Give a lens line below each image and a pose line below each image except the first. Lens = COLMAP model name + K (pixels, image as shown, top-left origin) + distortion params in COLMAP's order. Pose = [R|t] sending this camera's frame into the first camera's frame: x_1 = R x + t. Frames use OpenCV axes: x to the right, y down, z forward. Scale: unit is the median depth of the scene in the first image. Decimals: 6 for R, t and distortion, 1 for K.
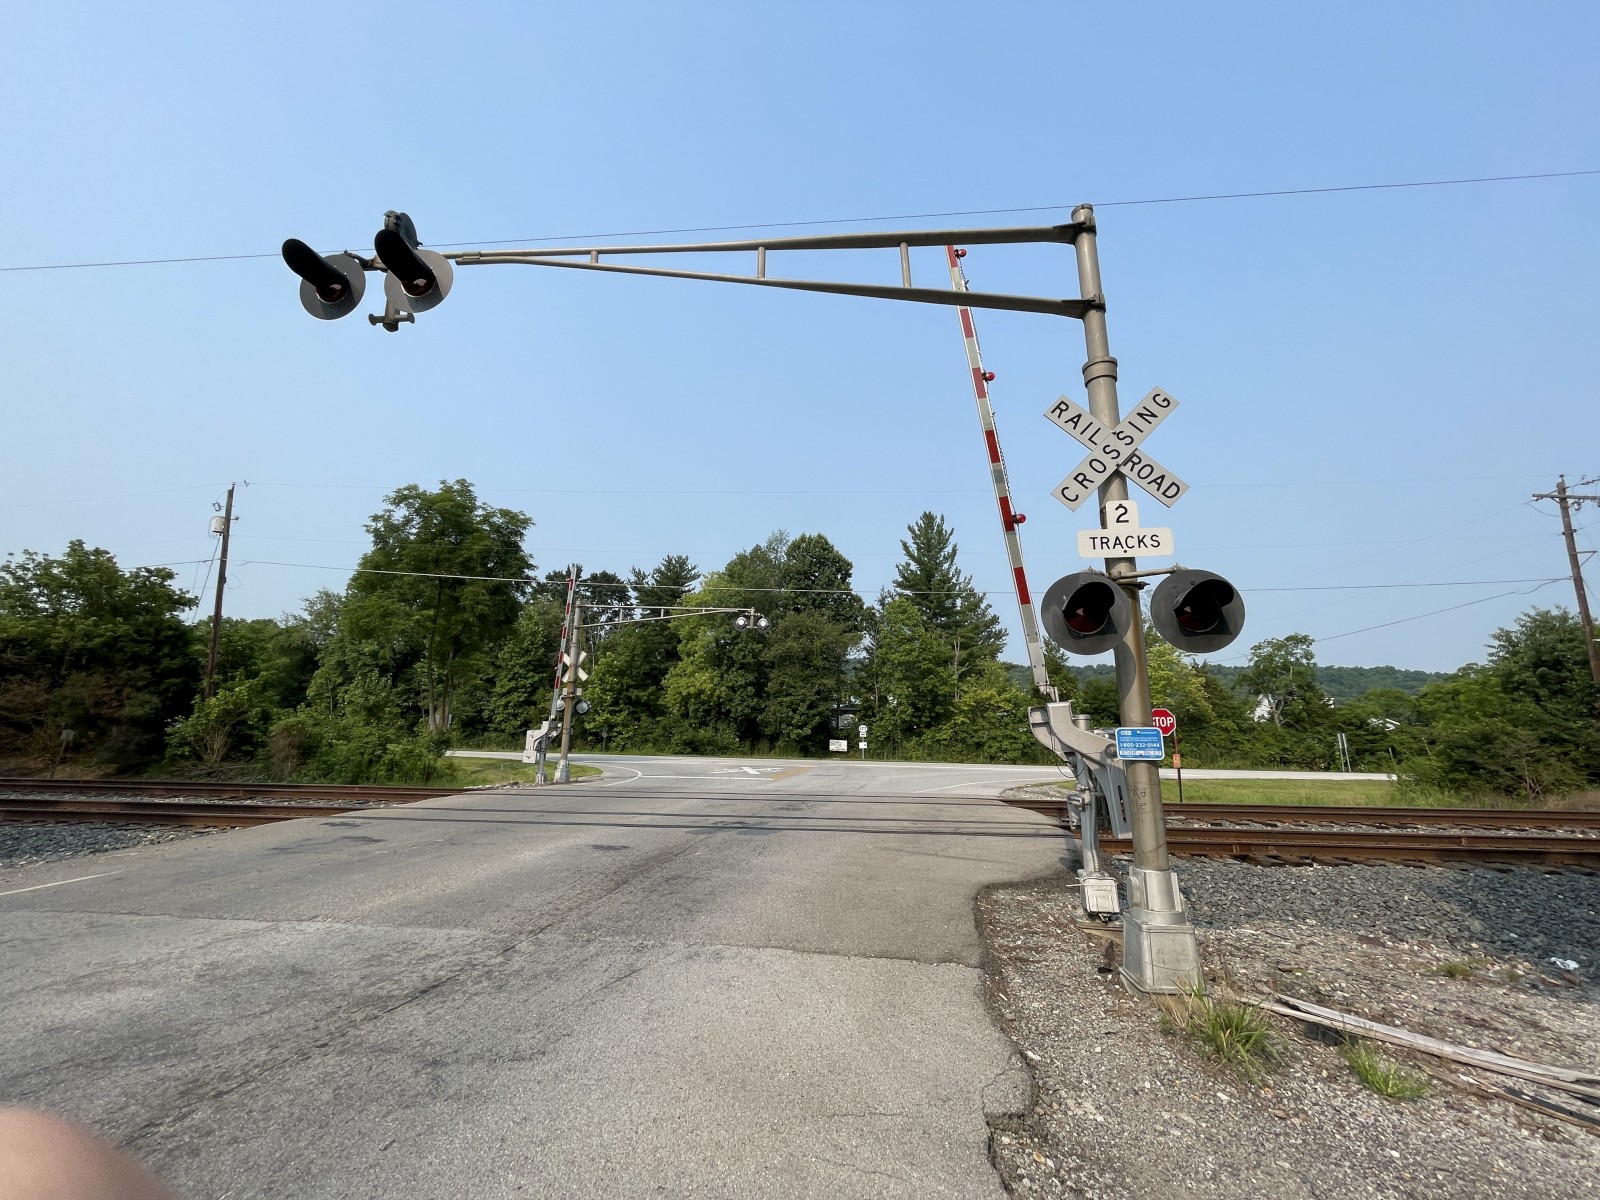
lens RADIAL K [[647.2, 0, 806.0], [0, 647.2, 597.7], [0, 0, 1]] dist [-0.003113, -0.000221]
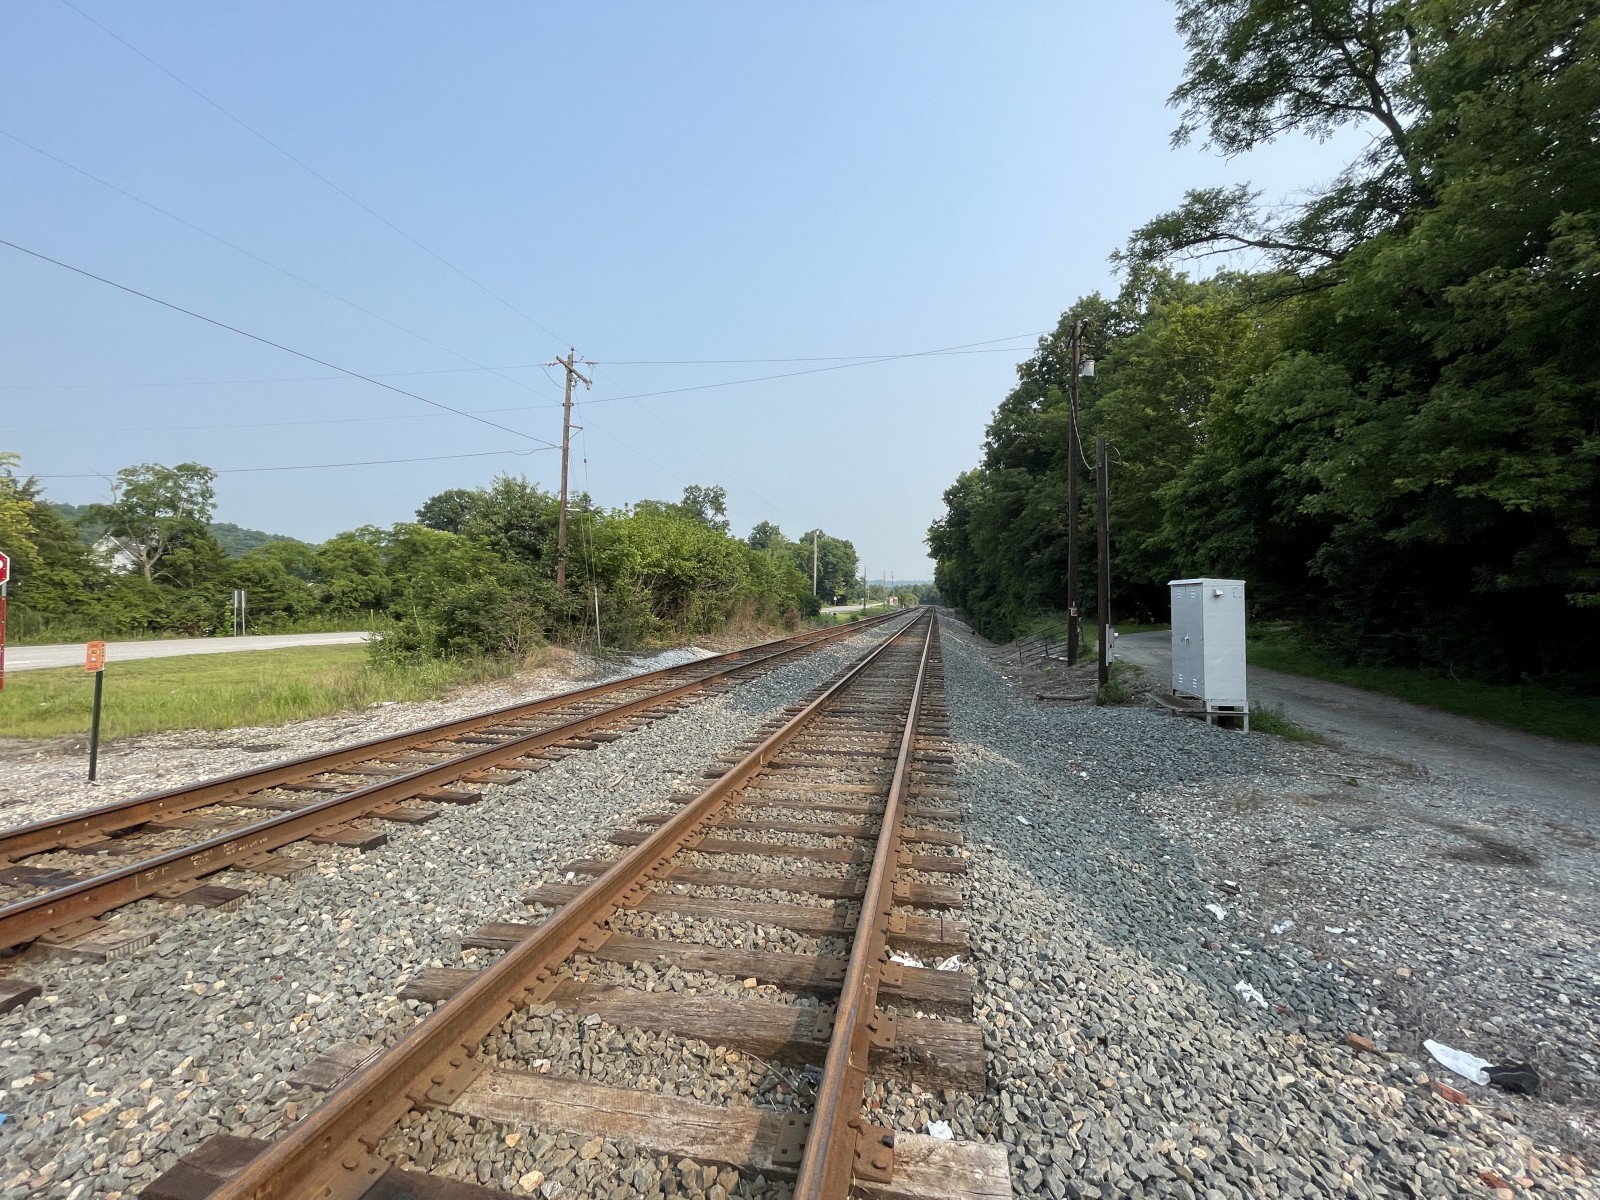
lens RADIAL K [[647.2, 0, 804.3], [0, 647.2, 605.5], [0, 0, 1]] dist [-0.003113, -0.000221]
pose [[0.107582, -0.018741, 0.994020, 0.075597], [-0.209951, 0.976846, 0.041140, 0.039178], [-0.971775, -0.213122, 0.101156, 0.191515]]
